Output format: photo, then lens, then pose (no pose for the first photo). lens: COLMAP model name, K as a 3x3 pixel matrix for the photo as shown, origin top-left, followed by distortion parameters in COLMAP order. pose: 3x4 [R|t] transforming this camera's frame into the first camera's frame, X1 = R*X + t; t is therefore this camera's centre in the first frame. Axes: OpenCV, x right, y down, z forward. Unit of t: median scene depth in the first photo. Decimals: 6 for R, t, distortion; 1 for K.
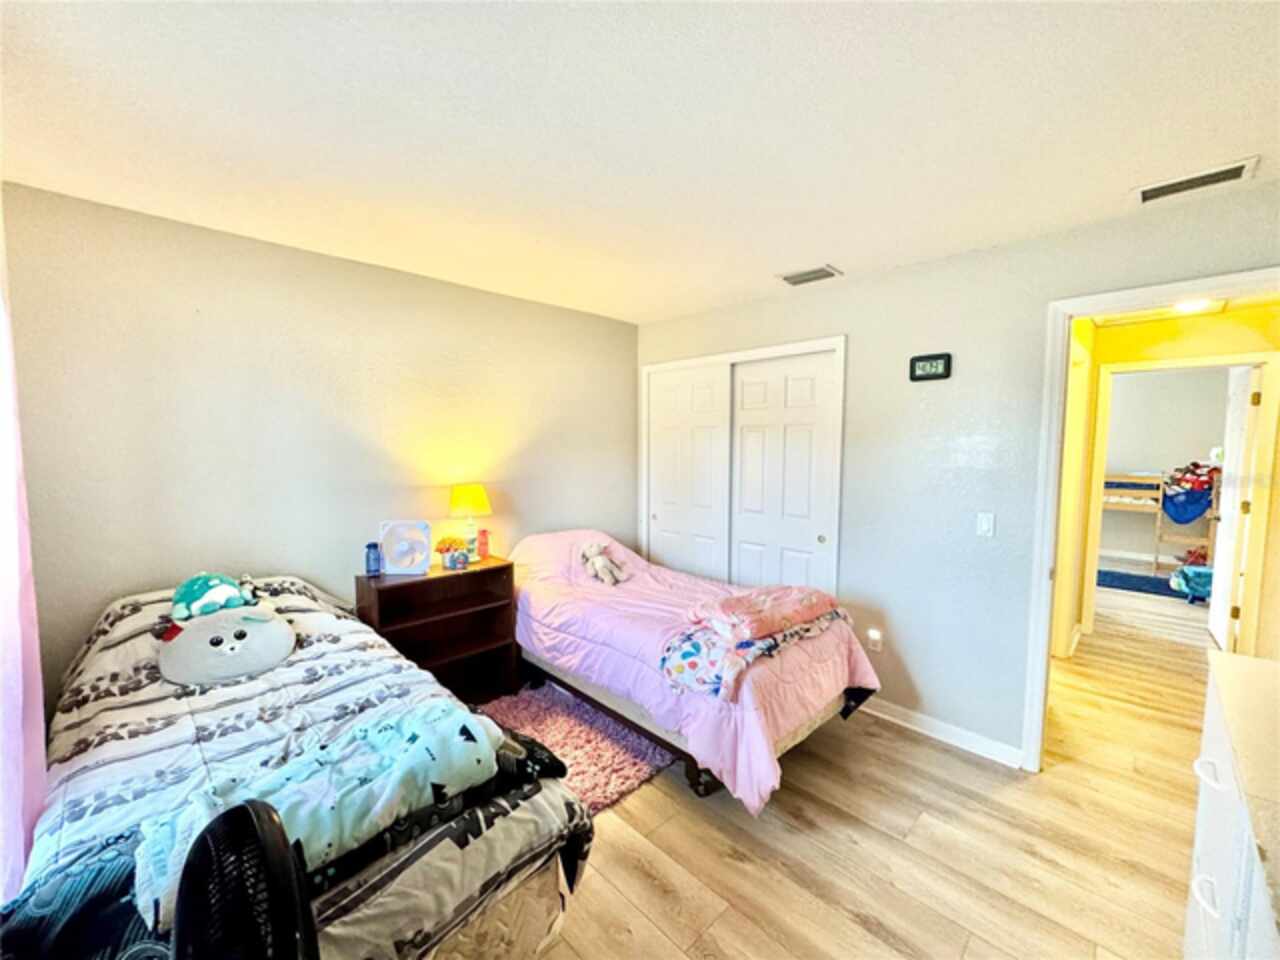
lens RADIAL K [[512.8, 0, 640.9], [0, 512.8, 480.3], [0, 0, 1]] dist [-0.000069, -0.000108]
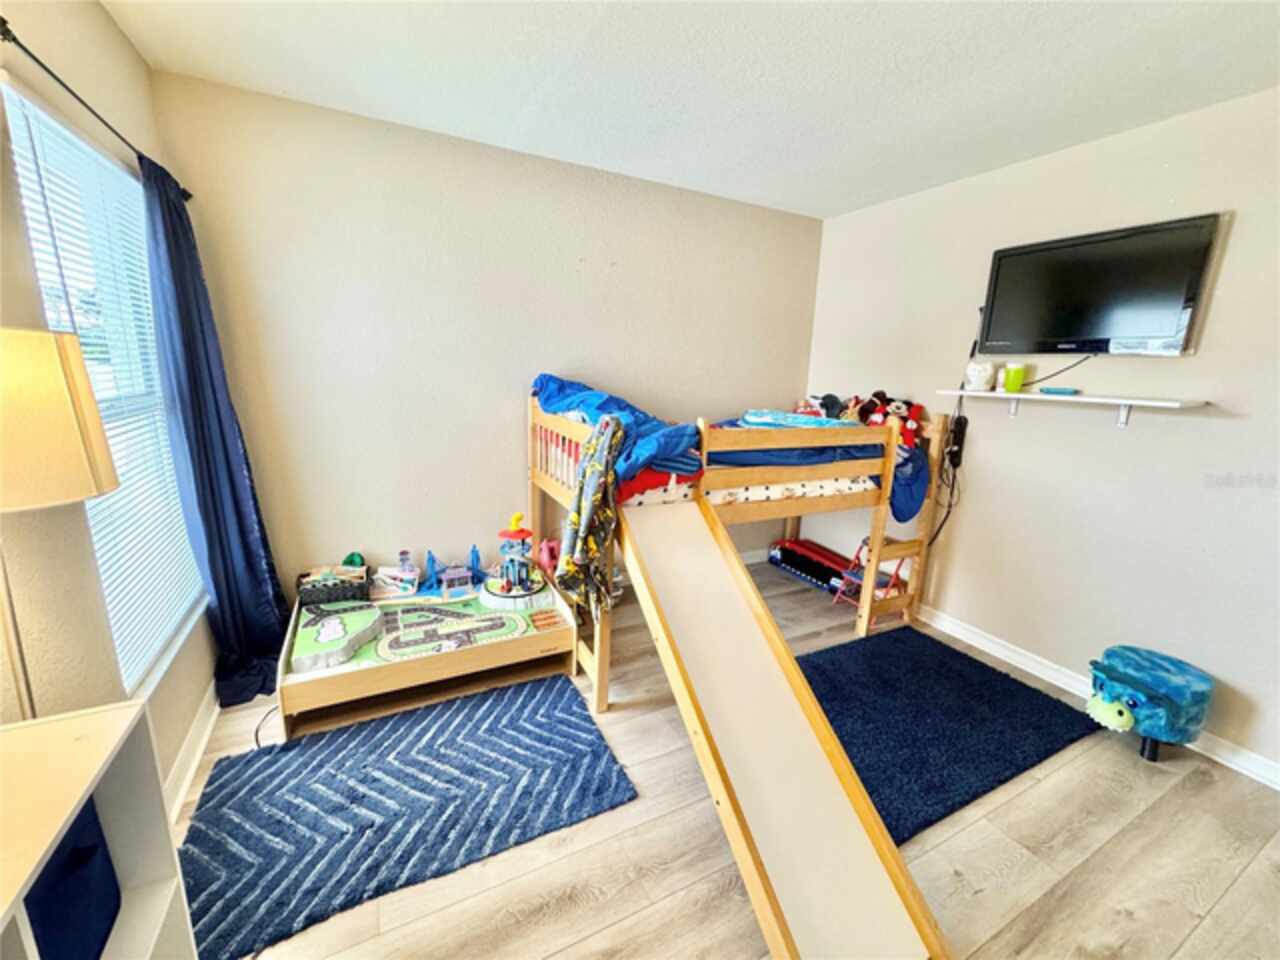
lens RADIAL K [[512.8, 0, 641.3], [0, 512.8, 480.9], [0, 0, 1]] dist [-0.000069, -0.000108]
pose [[0.293459, -0.200711, 0.934664, 0.523336], [0.026219, 0.979033, 0.202007, -0.056993], [-0.955612, -0.034774, 0.292568, 1.074365]]
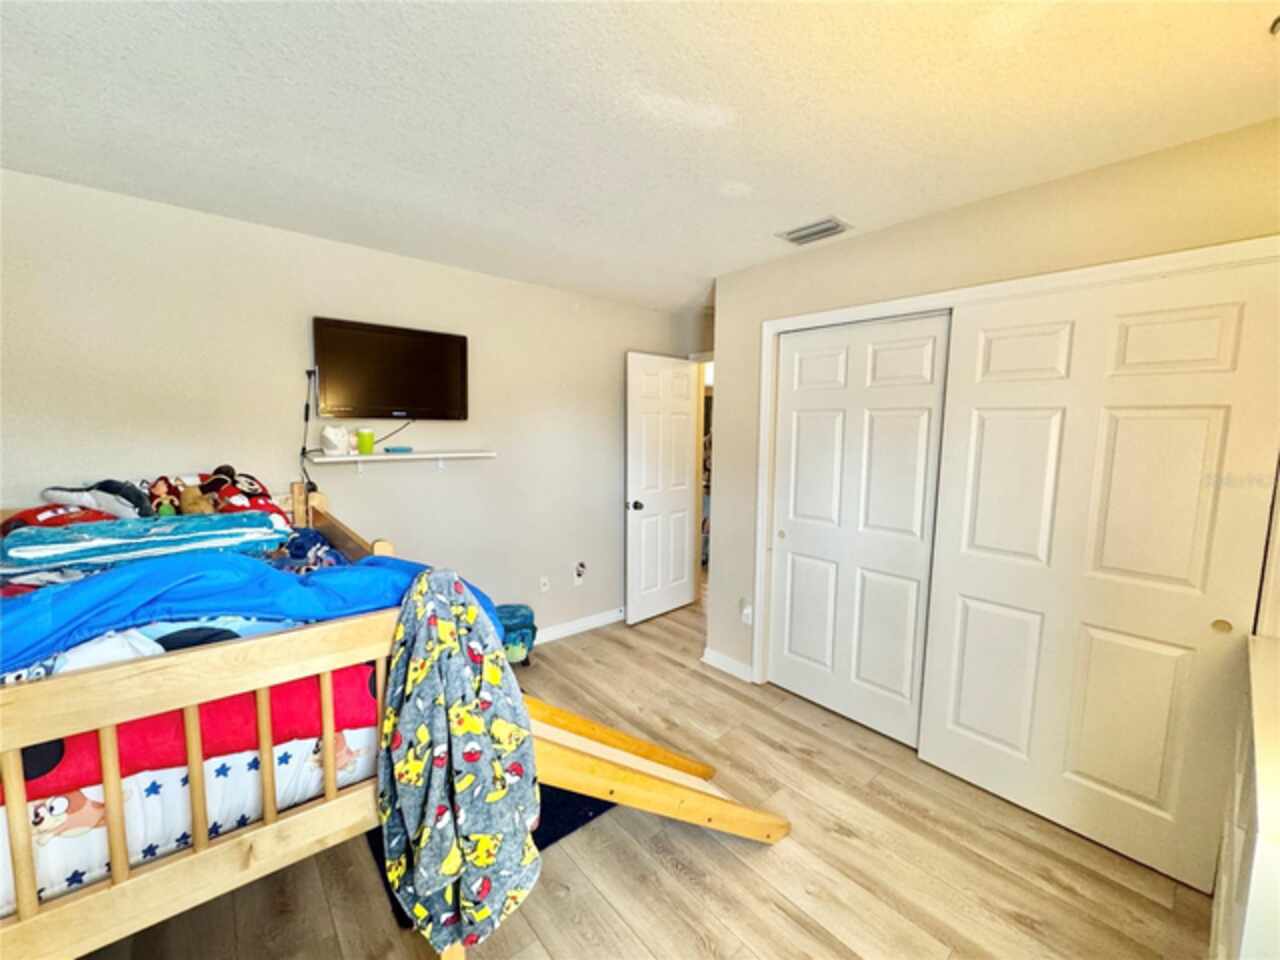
lens RADIAL K [[512.8, 0, 640.6], [0, 512.8, 483.8], [0, 0, 1]] dist [-0.000069, -0.000108]
pose [[-0.997321, -0.025840, 0.068432, 0.747269], [-0.013635, 0.984802, 0.173143, -0.092083], [-0.071866, 0.171746, -0.982517, 1.351650]]
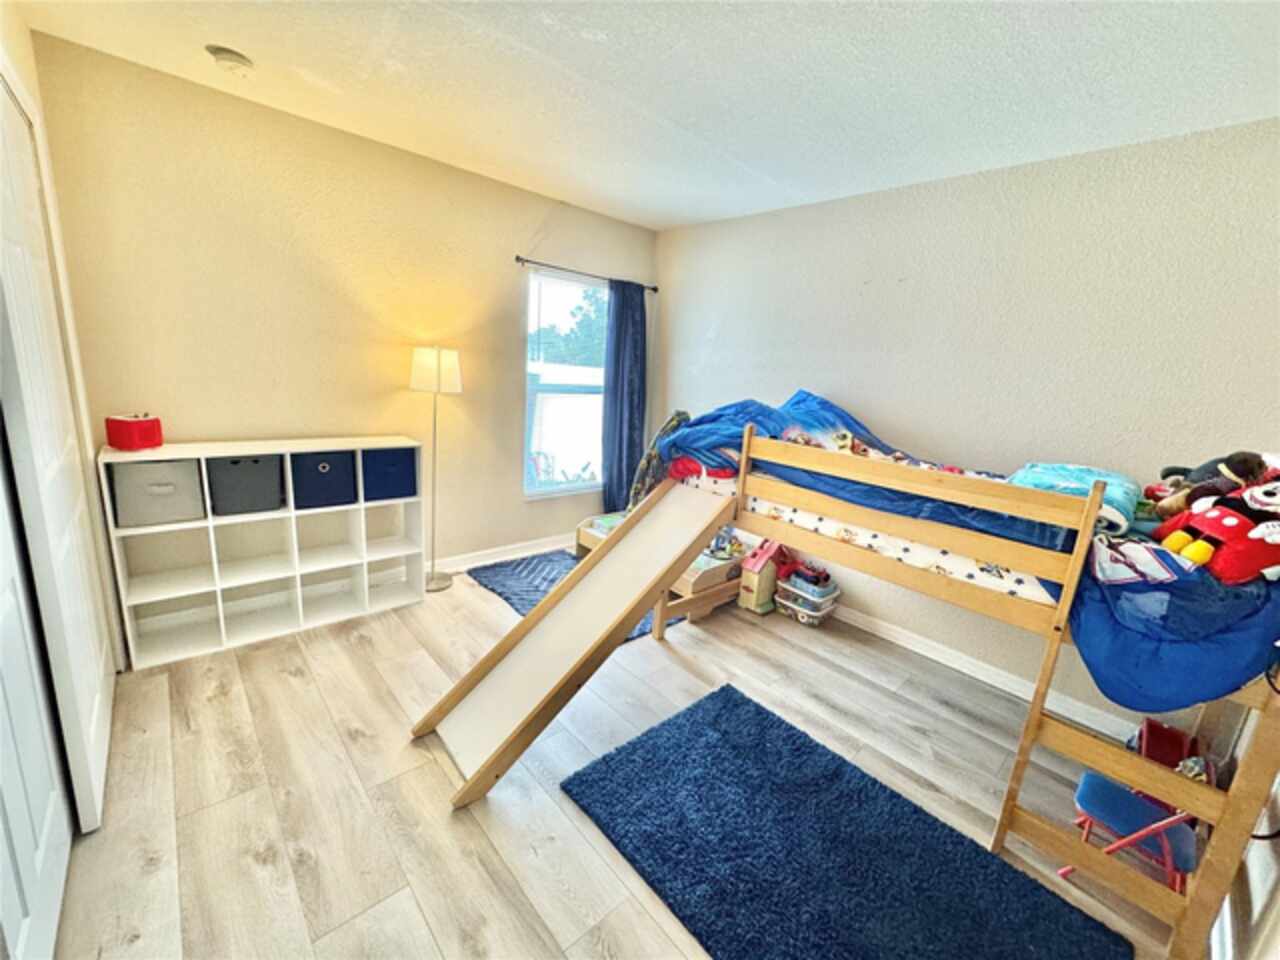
lens RADIAL K [[512.8, 0, 637.8], [0, 512.8, 478.2], [0, 0, 1]] dist [-0.000069, -0.000108]
pose [[0.996765, 0.078667, -0.016492, 0.804908], [-0.075189, 0.985108, 0.154624, -0.039659], [0.028410, -0.152884, 0.987836, 0.756386]]
